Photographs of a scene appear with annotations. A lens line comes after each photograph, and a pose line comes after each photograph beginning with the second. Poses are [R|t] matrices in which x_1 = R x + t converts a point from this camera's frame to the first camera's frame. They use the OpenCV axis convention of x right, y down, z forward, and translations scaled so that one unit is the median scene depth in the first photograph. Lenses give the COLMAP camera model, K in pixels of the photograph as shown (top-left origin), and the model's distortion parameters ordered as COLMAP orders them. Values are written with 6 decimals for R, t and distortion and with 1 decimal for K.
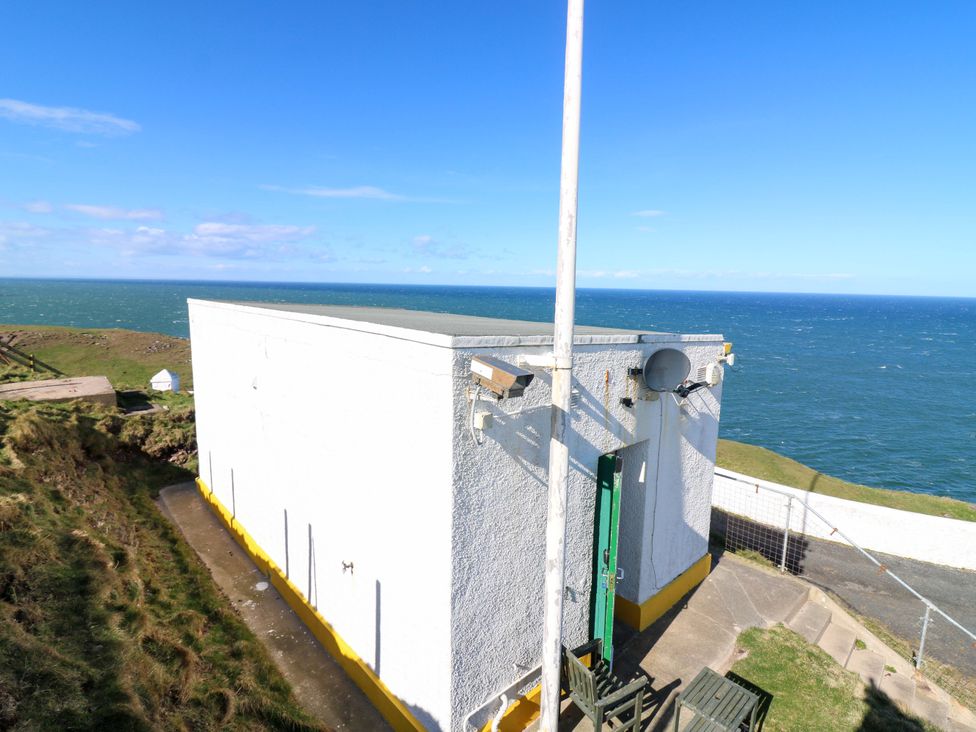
lens RADIAL K [[511.5, 0, 494.8], [0, 511.5, 359.7], [0, 0, 1]] dist [-0.010161, -0.002576]
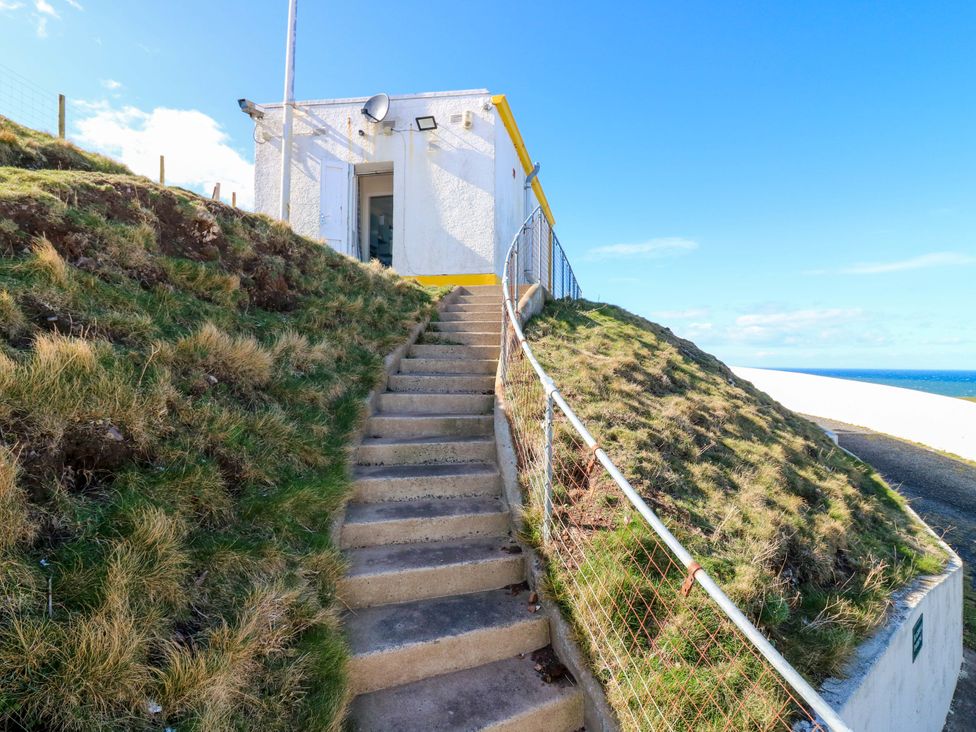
lens RADIAL K [[502.1, 0, 528.3], [0, 502.1, 370.5], [0, 0, 1]] dist [0.006454, -0.000057]
pose [[0.567549, -0.027227, -0.822889, 1.663144], [-0.117580, 0.986529, -0.113736, 0.850912], [0.814901, 0.161307, 0.556702, 0.543769]]
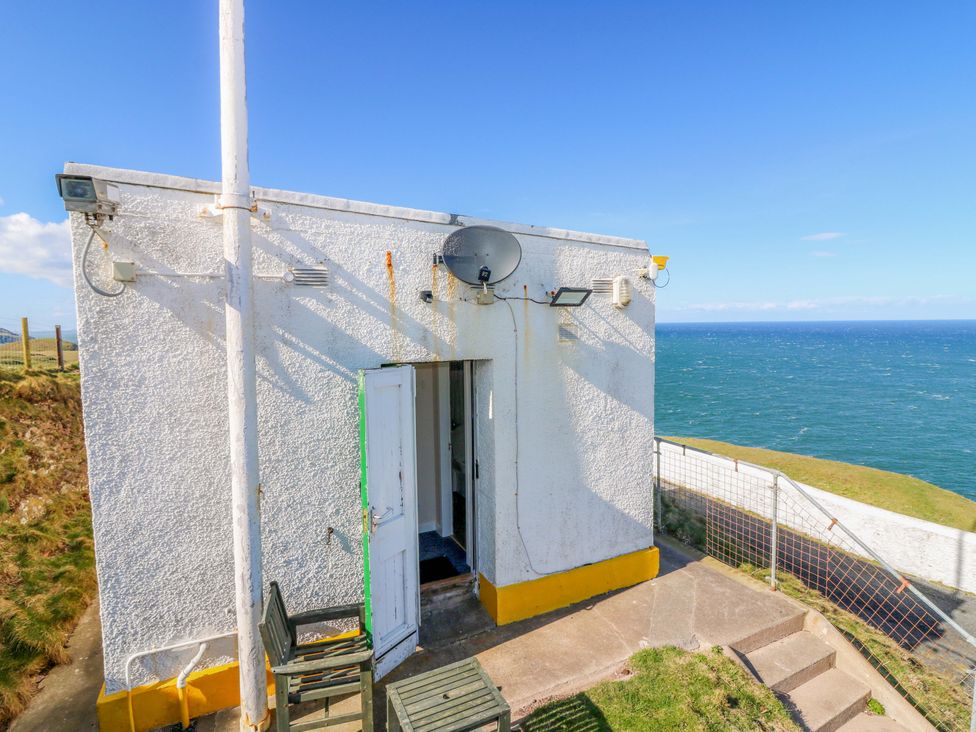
lens RADIAL K [[511.5, 0, 488.6], [0, 511.5, 361.3], [0, 0, 1]] dist [-0.010161, -0.002576]
pose [[0.956706, -0.010631, -0.290861, 0.482702], [-0.009369, 0.997690, -0.067284, 0.195763], [0.290905, 0.067096, 0.954396, 0.253328]]
